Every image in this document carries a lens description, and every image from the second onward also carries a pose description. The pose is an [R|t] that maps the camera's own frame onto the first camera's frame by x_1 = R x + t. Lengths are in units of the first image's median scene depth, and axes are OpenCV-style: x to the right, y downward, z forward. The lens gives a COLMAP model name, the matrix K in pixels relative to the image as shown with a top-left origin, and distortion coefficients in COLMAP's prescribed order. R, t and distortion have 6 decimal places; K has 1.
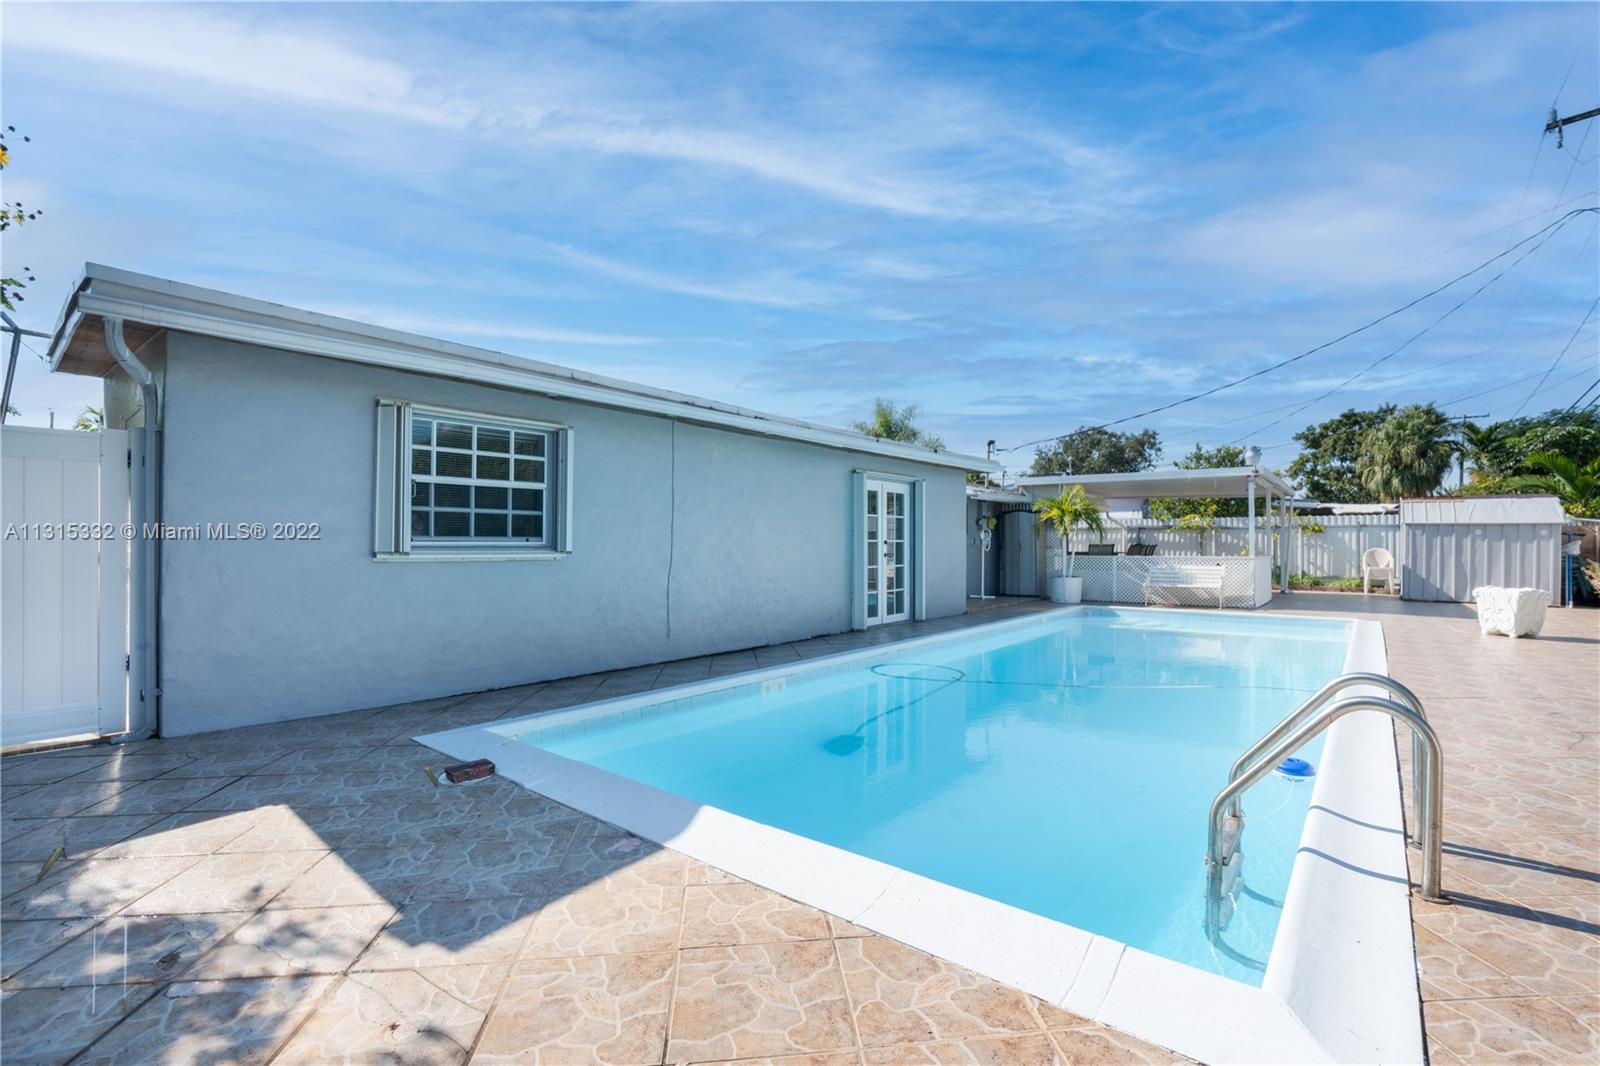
lens RADIAL K [[719.6, 0, 799.2], [0, 719.6, 535.7], [0, 0, 1]] dist [-0.038090, 0.012605]
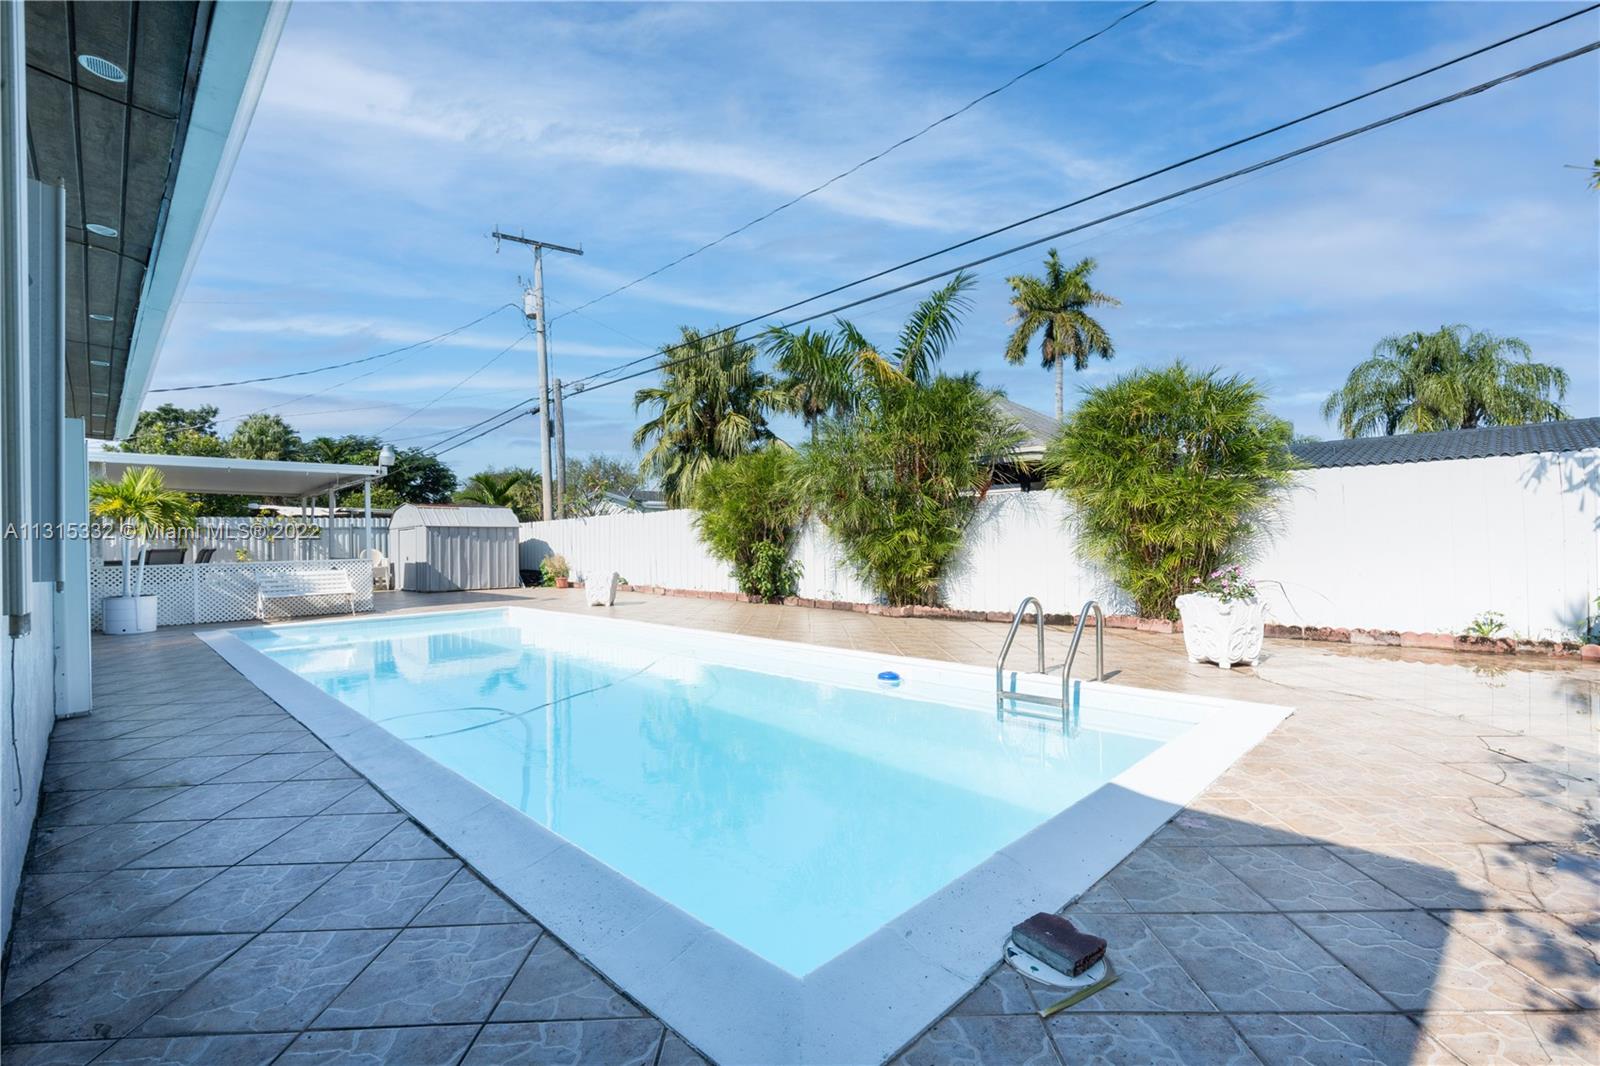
lens RADIAL K [[719.6, 0, 800.8], [0, 719.6, 536.4], [0, 0, 1]] dist [-0.038090, 0.012605]
pose [[0.112385, -0.003163, 0.993660, -0.244789], [0.005991, 0.999979, 0.002505, -0.000049], [-0.993647, 0.005671, 0.112401, 0.263297]]
